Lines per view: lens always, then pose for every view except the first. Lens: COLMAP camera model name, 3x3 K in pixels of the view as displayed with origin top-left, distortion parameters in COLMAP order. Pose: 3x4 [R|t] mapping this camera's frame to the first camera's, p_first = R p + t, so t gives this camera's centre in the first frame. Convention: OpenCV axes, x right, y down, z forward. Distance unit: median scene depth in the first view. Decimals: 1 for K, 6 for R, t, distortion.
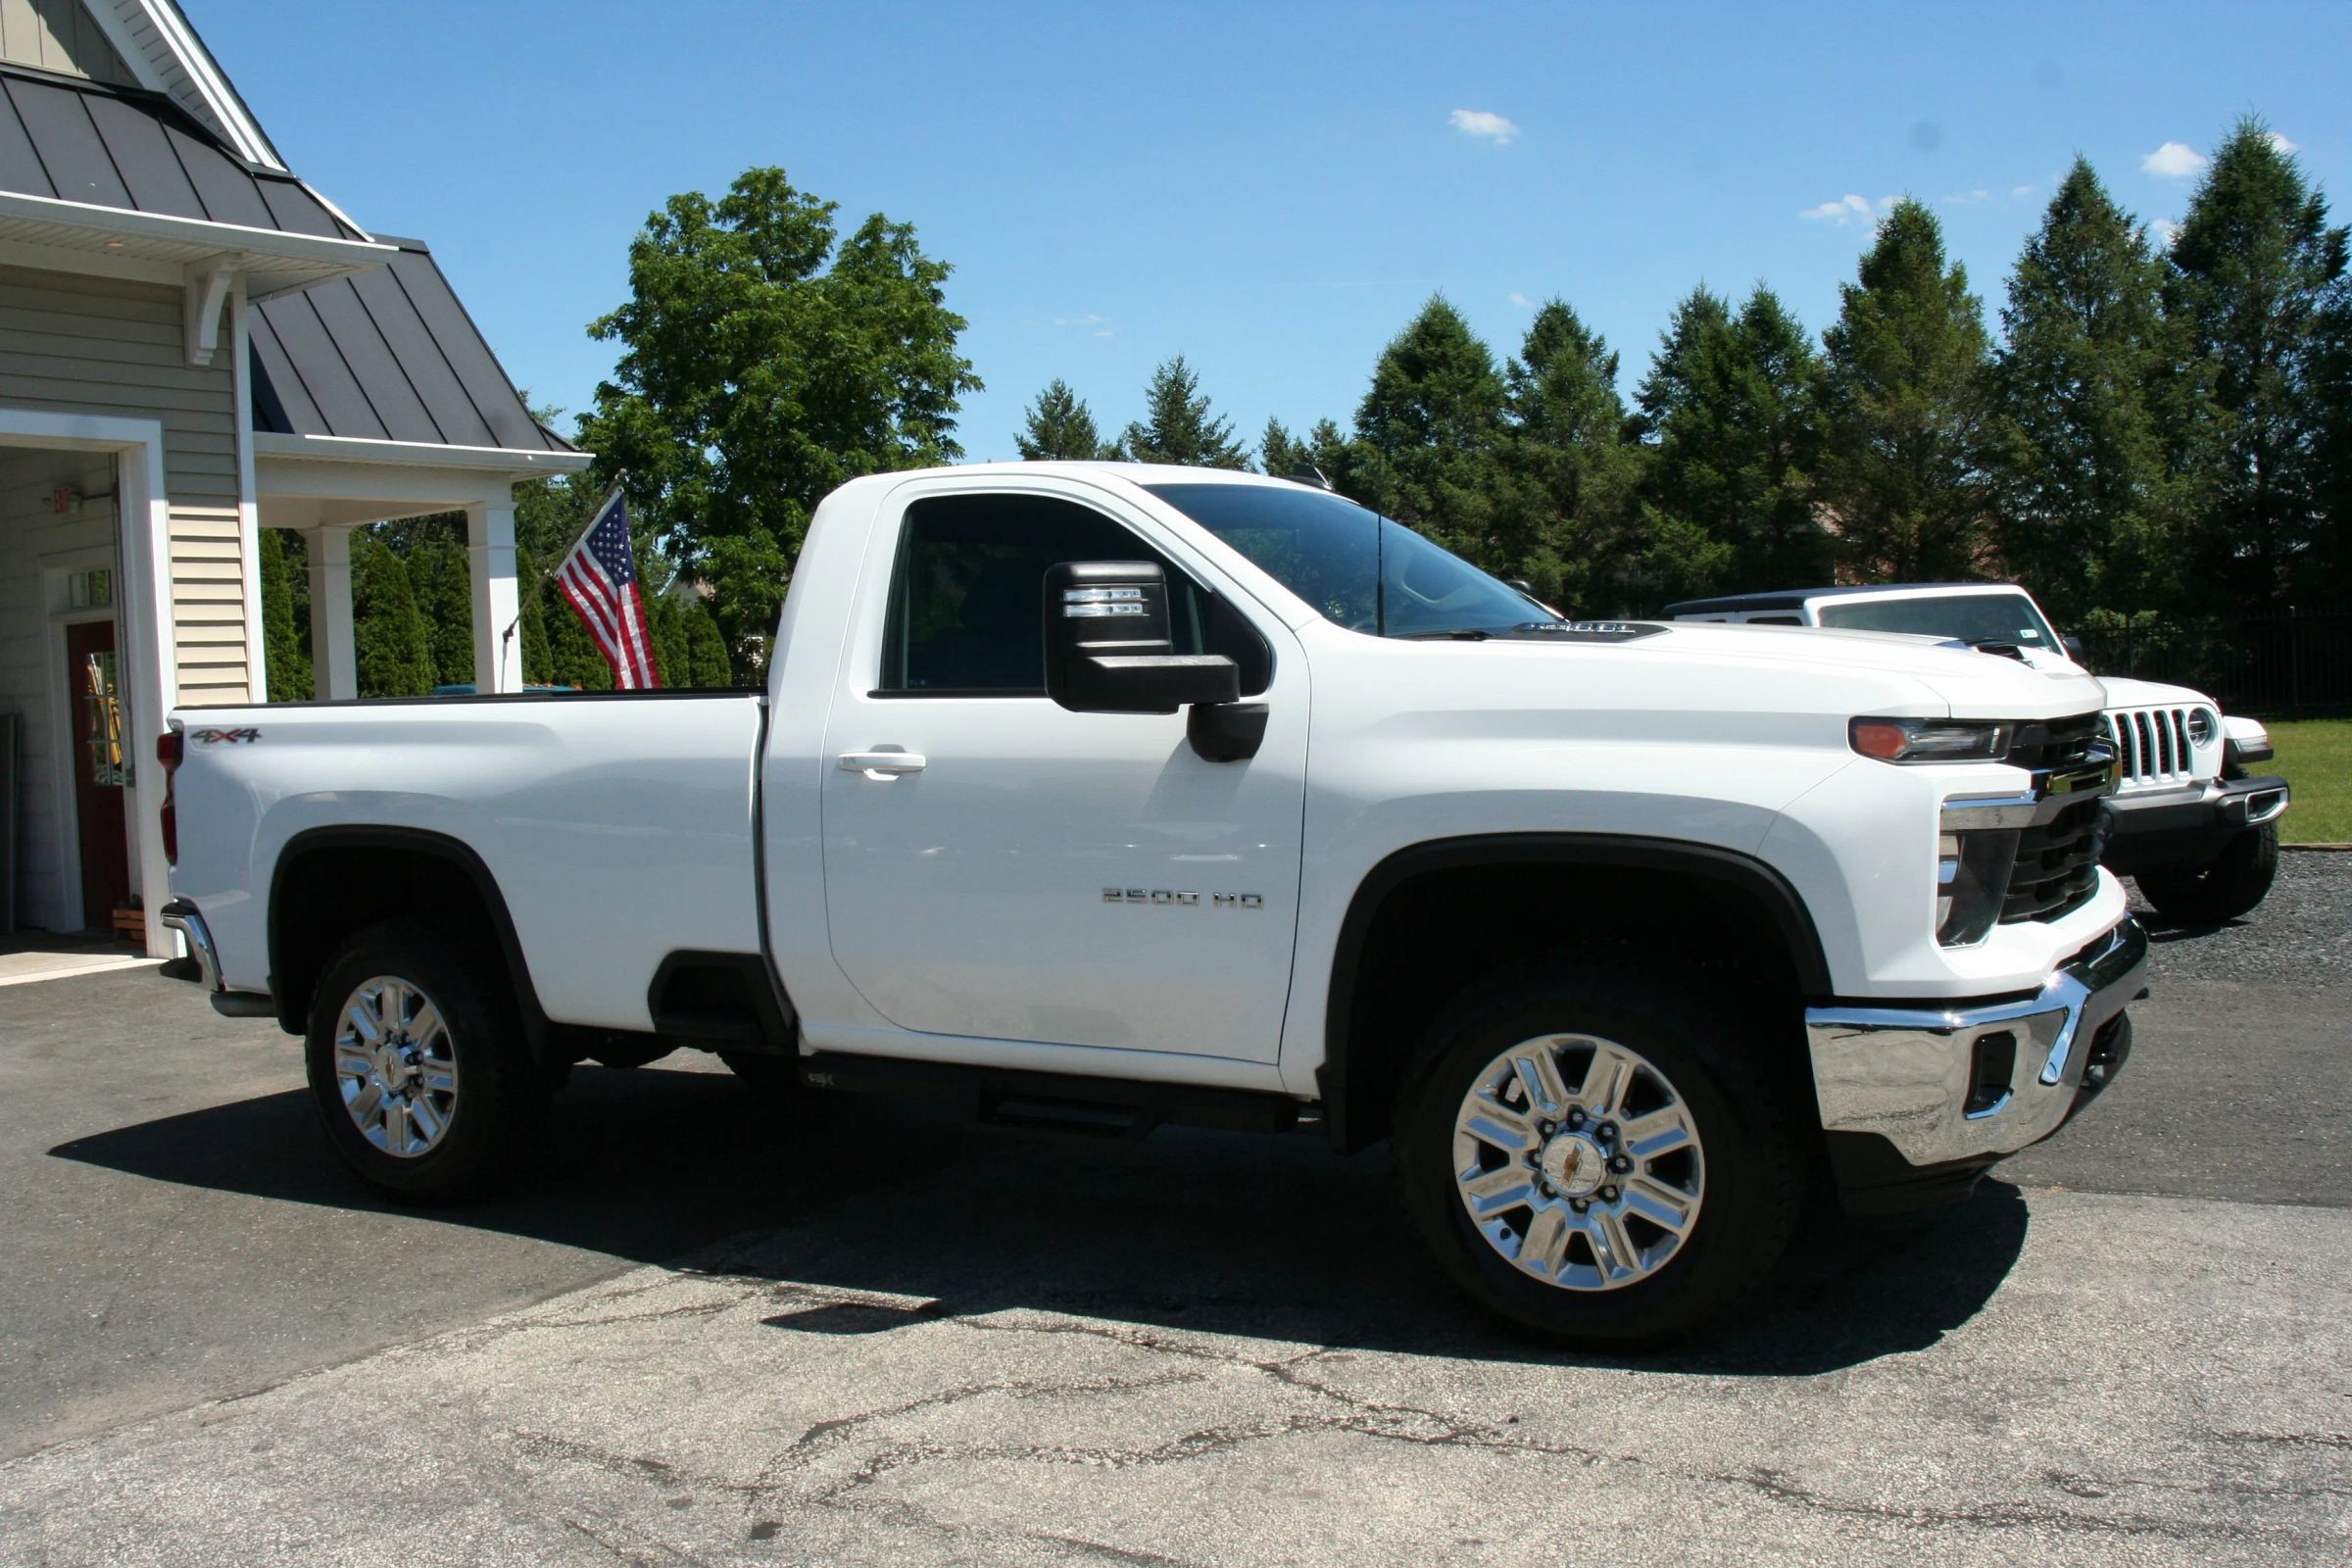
lens RADIAL K [[2123.4, 0, 1165.3], [0, 2123.4, 749.8], [0, 0, 1]] dist [-0.151841, 0.174576]
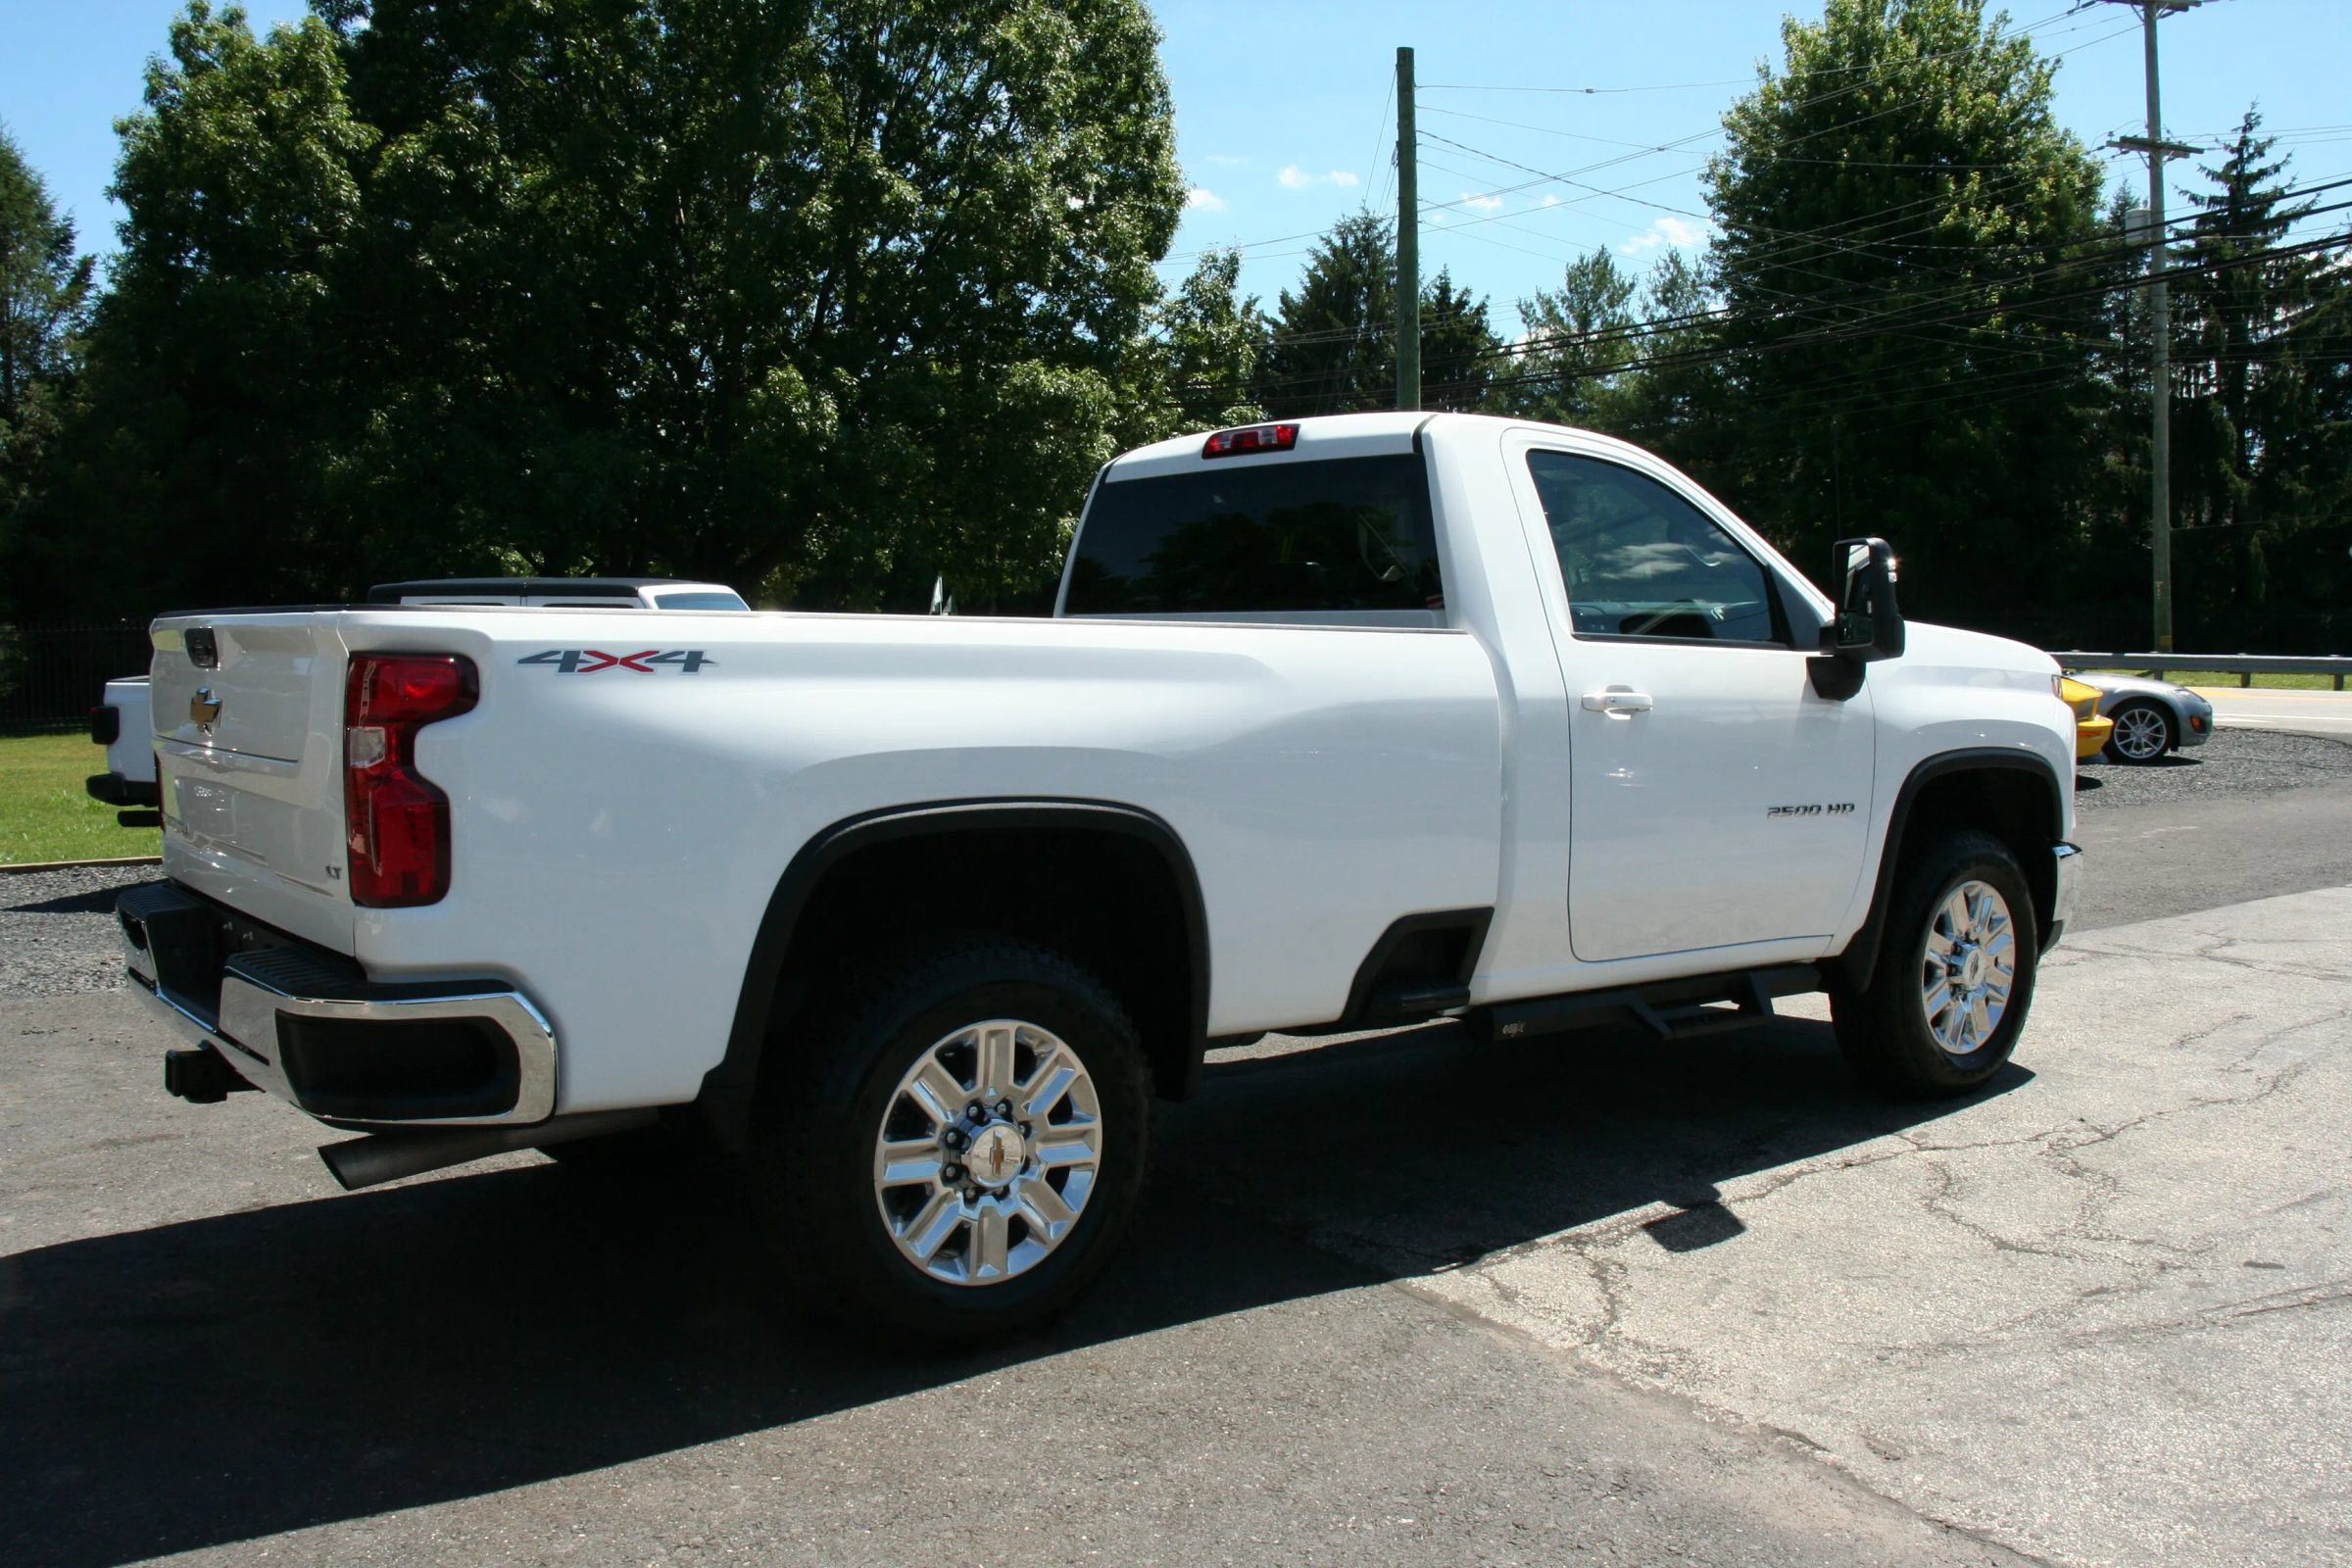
lens RADIAL K [[2083.4, 0, 1177.4], [0, 2083.4, 751.0], [0, 0, 1]] dist [-0.145495, 0.144601]
pose [[0.377727, -0.007933, 0.925883, -0.157729], [0.017476, 0.999846, 0.001437, 0.003369], [-0.925752, 0.015638, 0.377808, 0.111070]]
